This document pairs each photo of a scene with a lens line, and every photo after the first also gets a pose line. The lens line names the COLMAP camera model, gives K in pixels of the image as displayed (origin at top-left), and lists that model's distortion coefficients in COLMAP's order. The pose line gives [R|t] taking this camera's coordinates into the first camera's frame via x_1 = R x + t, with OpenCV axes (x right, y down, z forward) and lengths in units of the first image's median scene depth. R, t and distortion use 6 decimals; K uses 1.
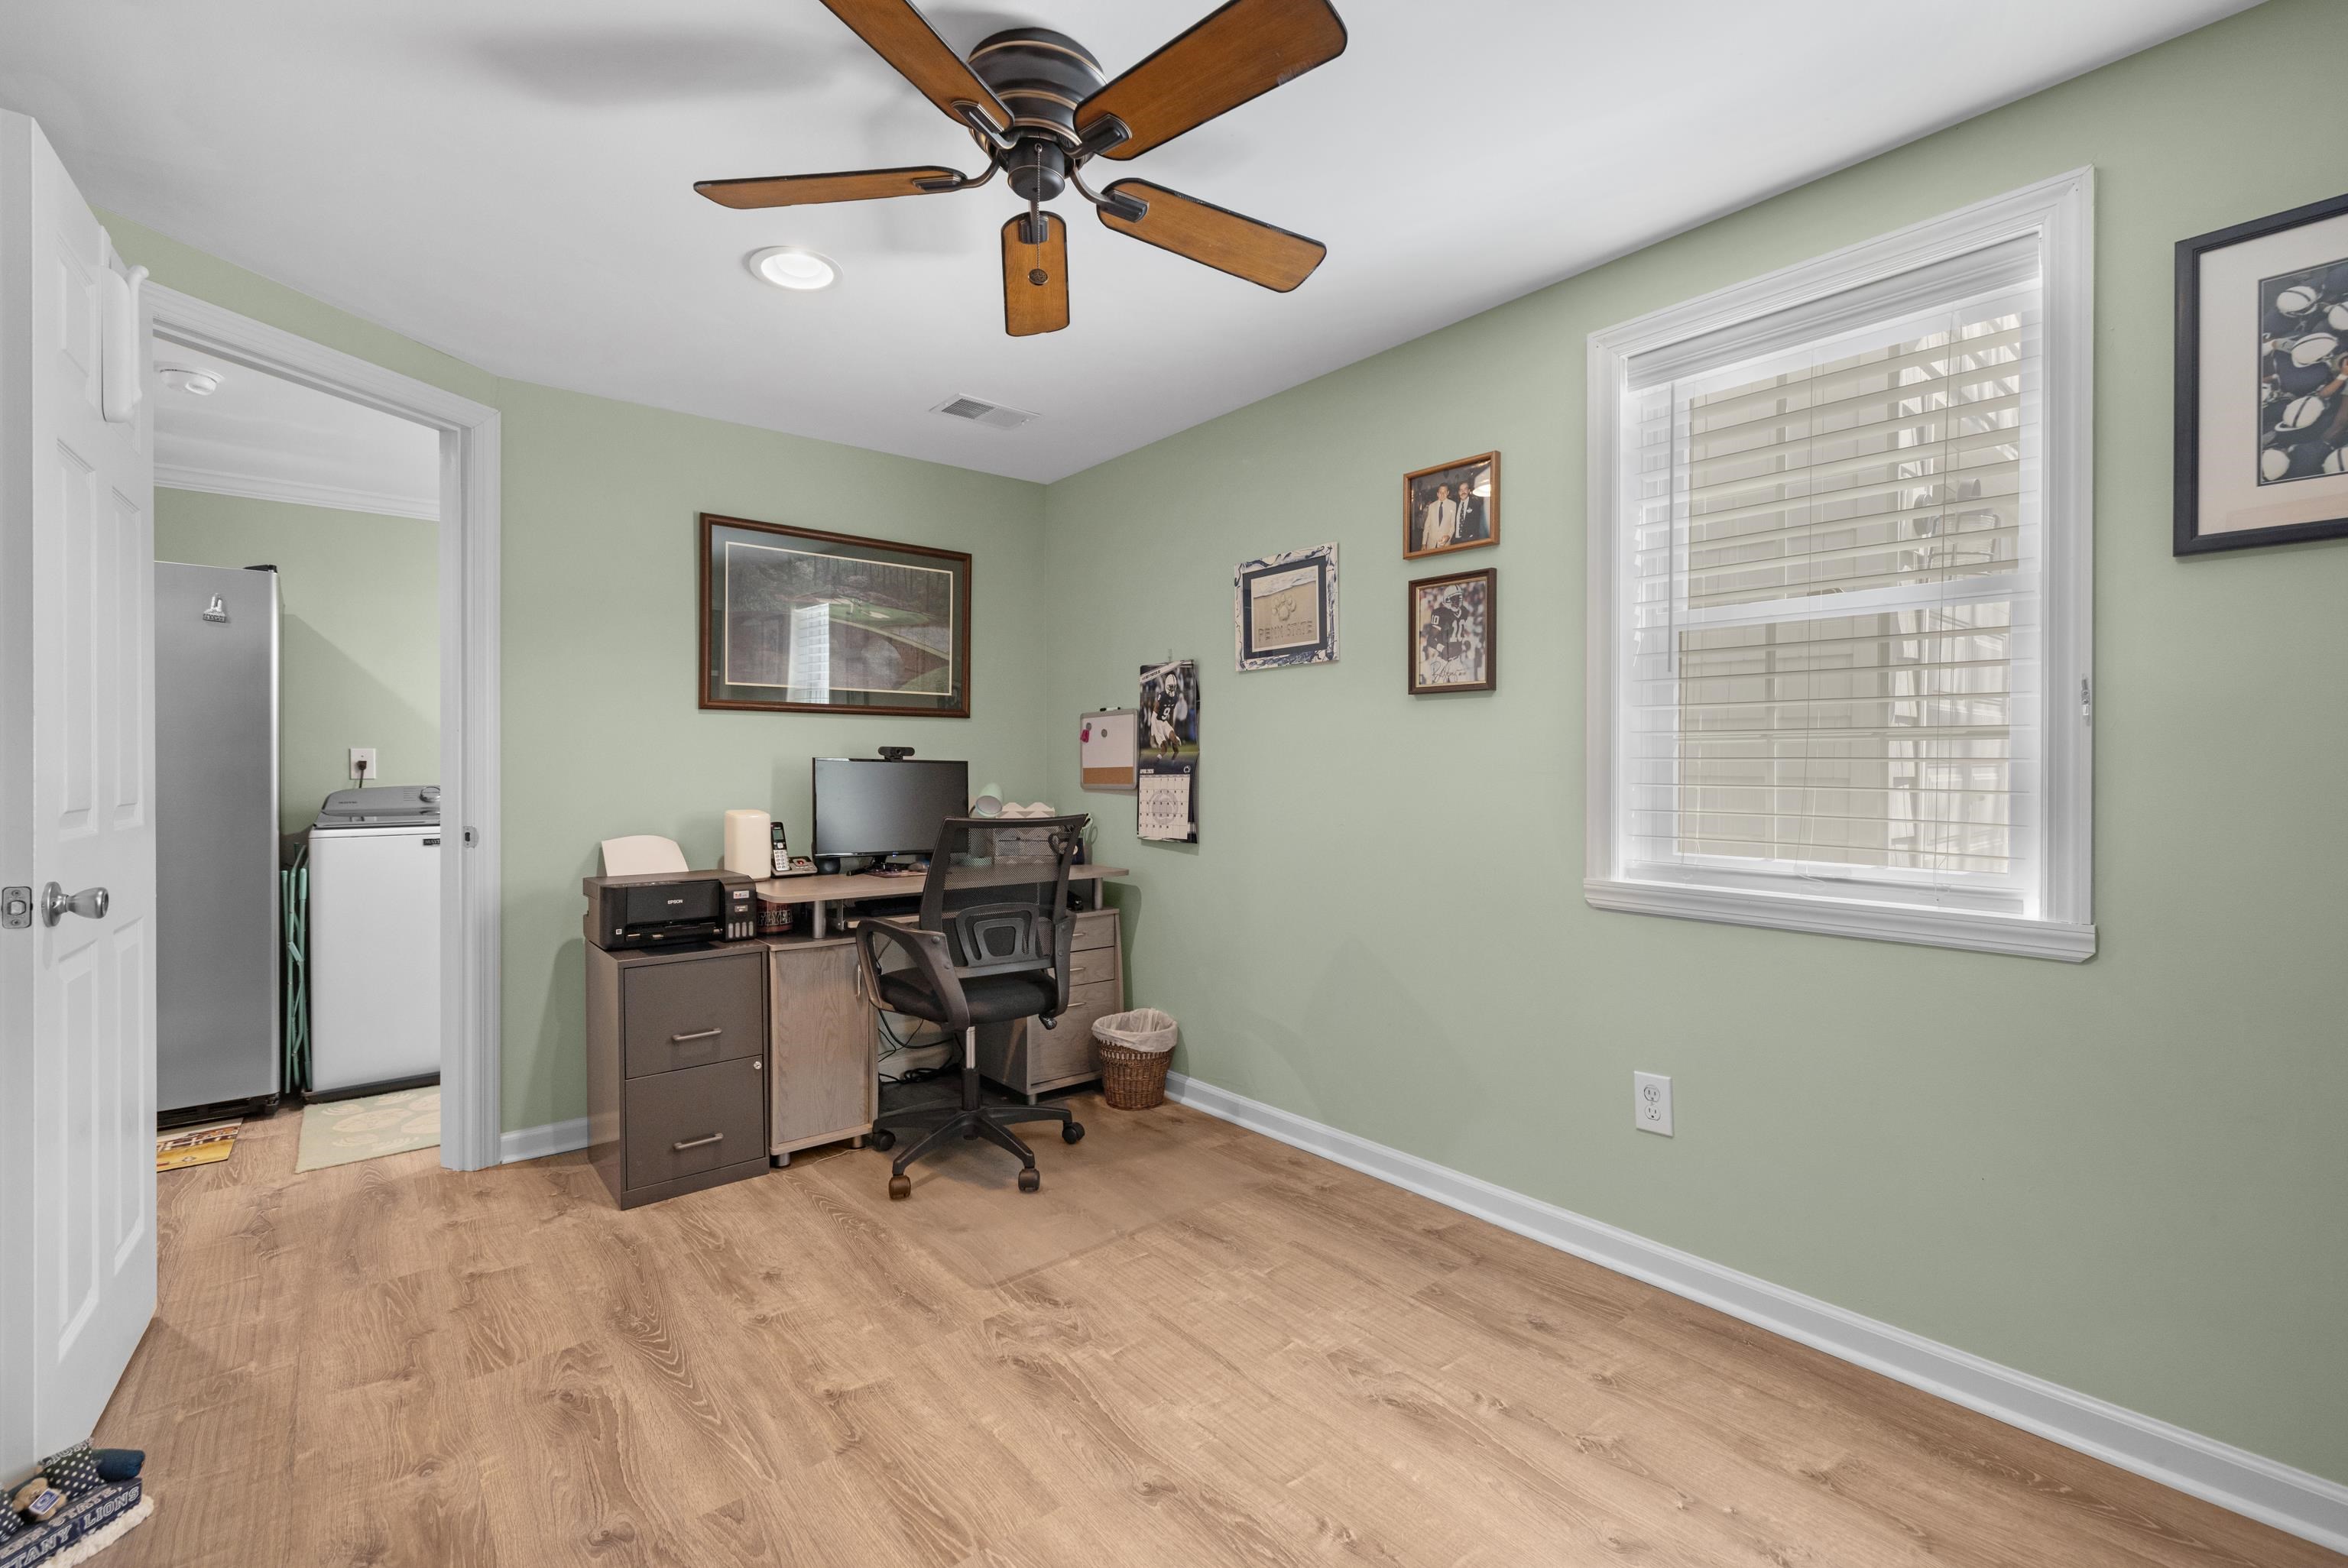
lens RADIAL K [[1013.0, 0, 1195.2], [0, 1013.0, 770.0], [0, 0, 1]] dist [0.000358, -0.000559]
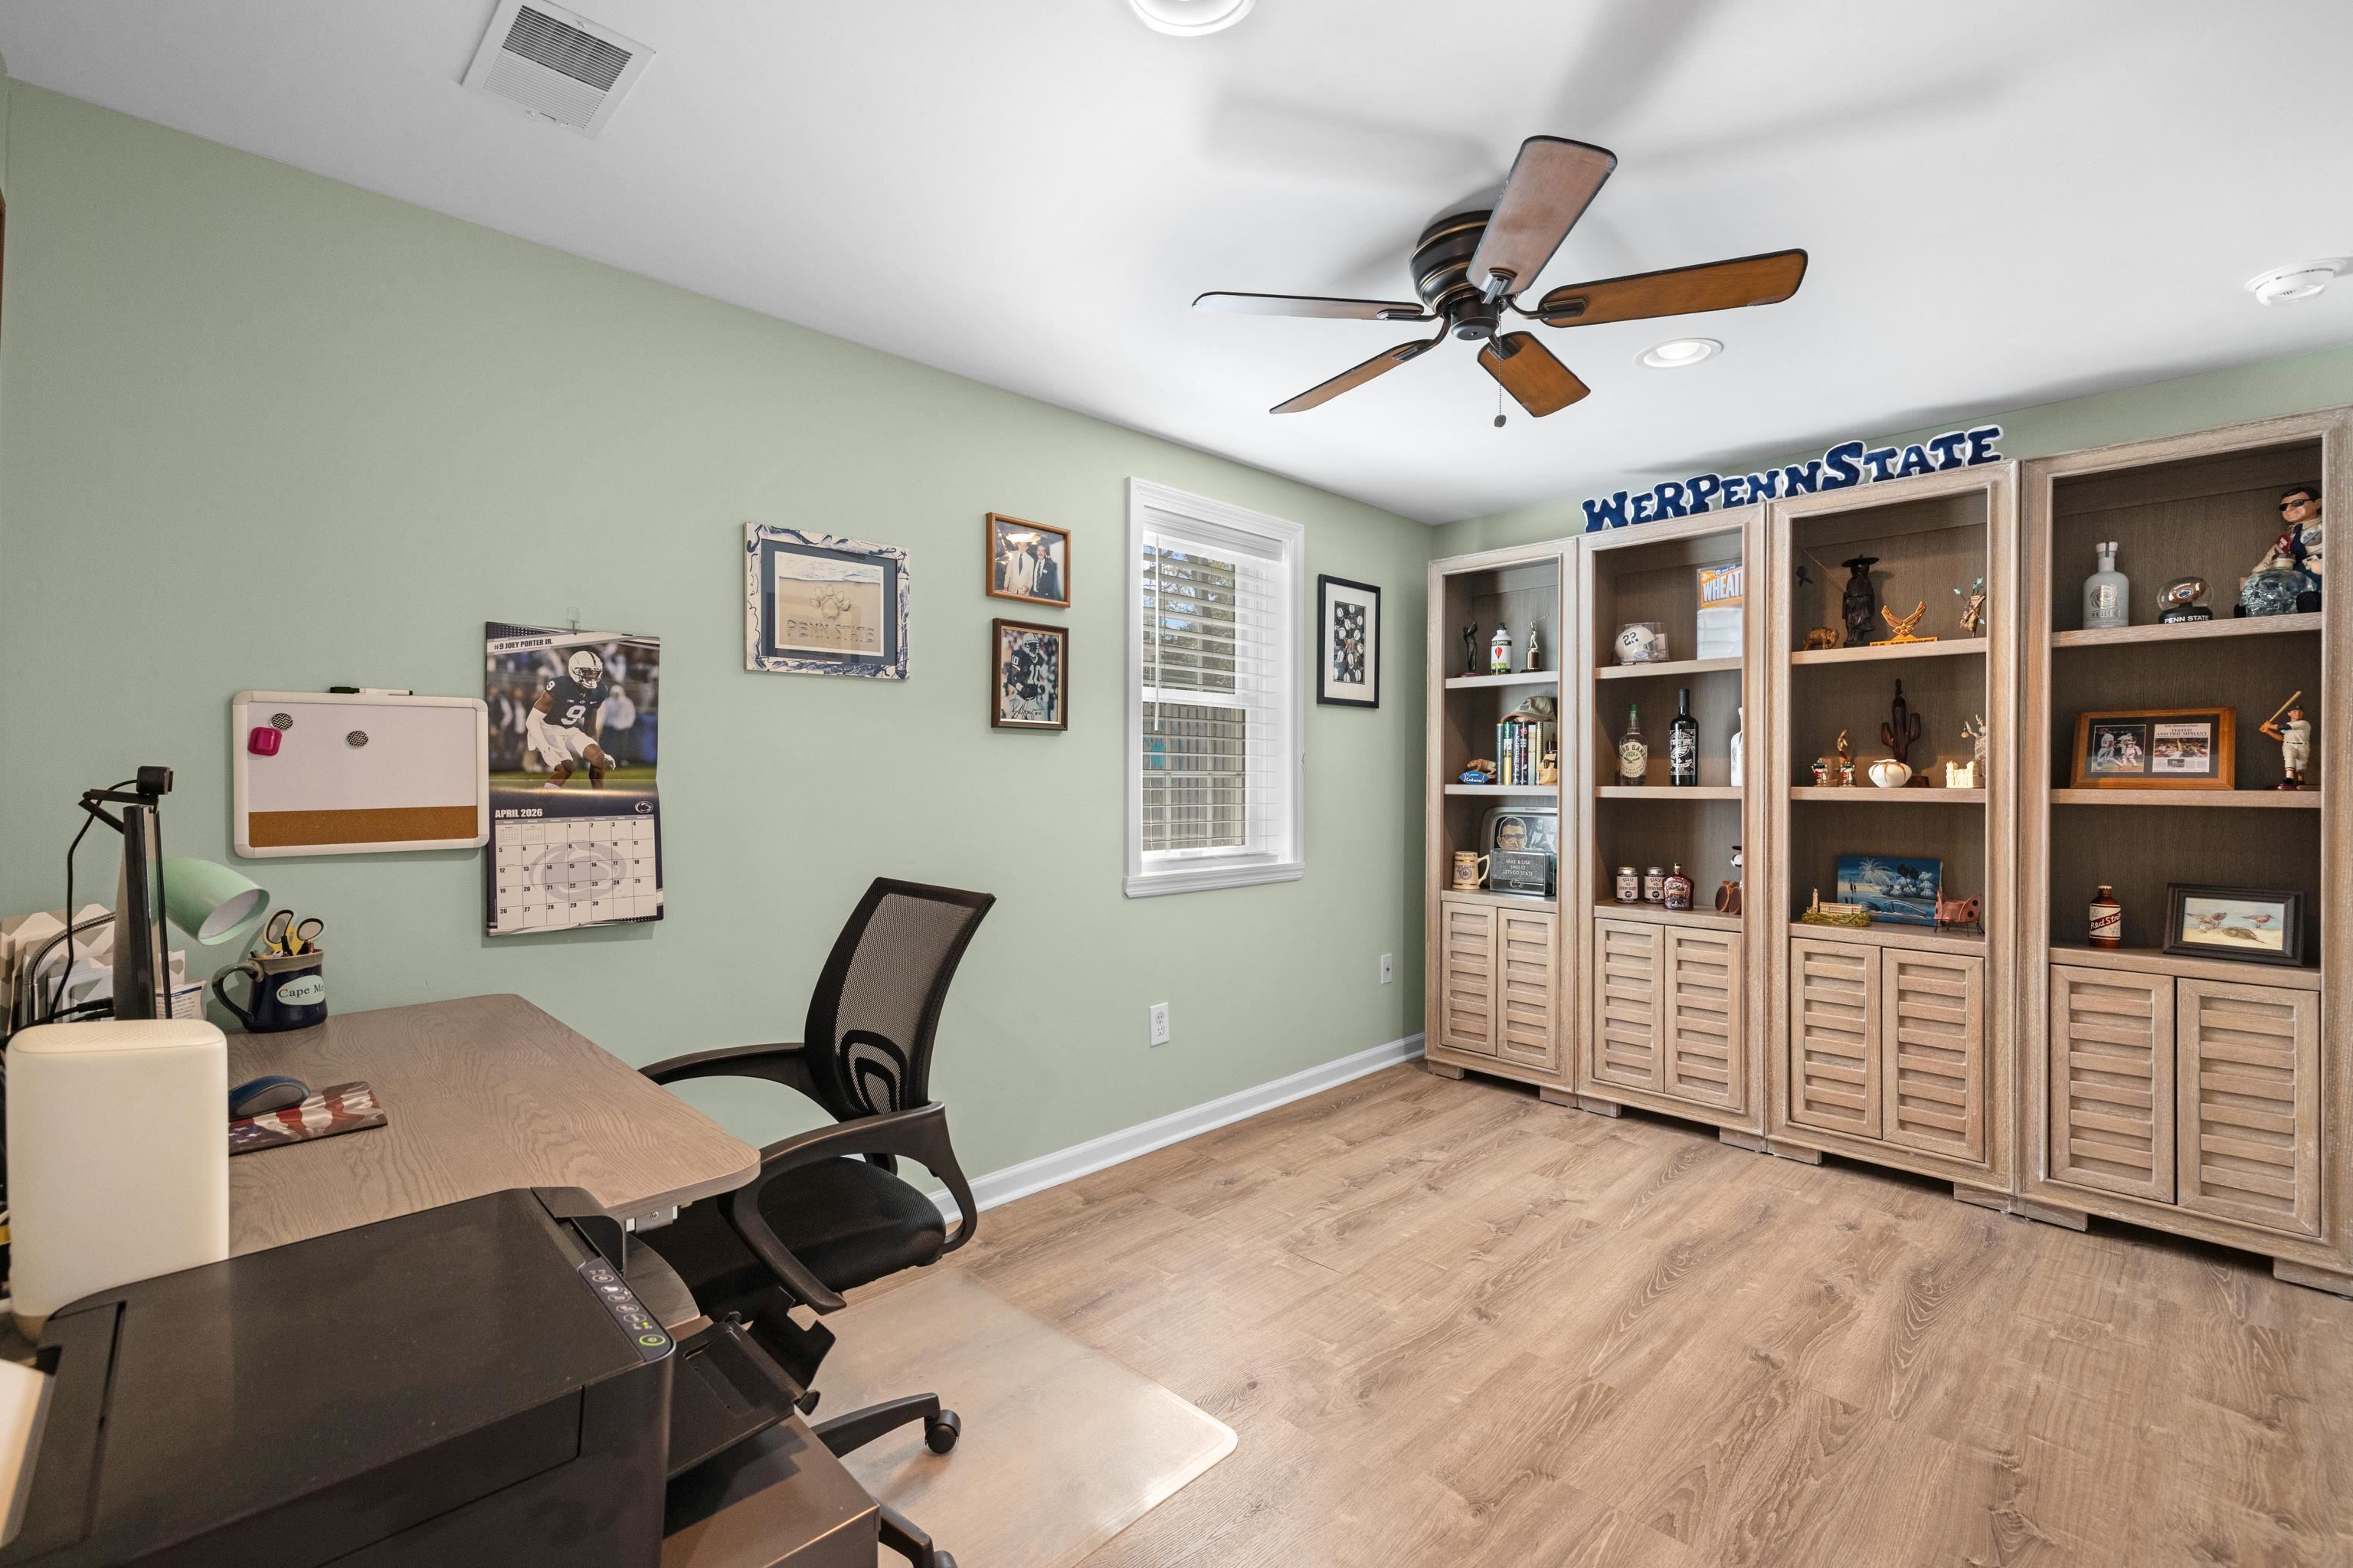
lens RADIAL K [[1015.3, 0, 1152.3], [0, 1015.3, 779.5], [0, 0, 1]] dist [0.000358, -0.000559]
pose [[-0.051300, -0.004234, 0.998674, -0.846639], [0.002277, 0.999988, 0.004356, -0.025897], [-0.998681, 0.002497, -0.051290, 0.908690]]
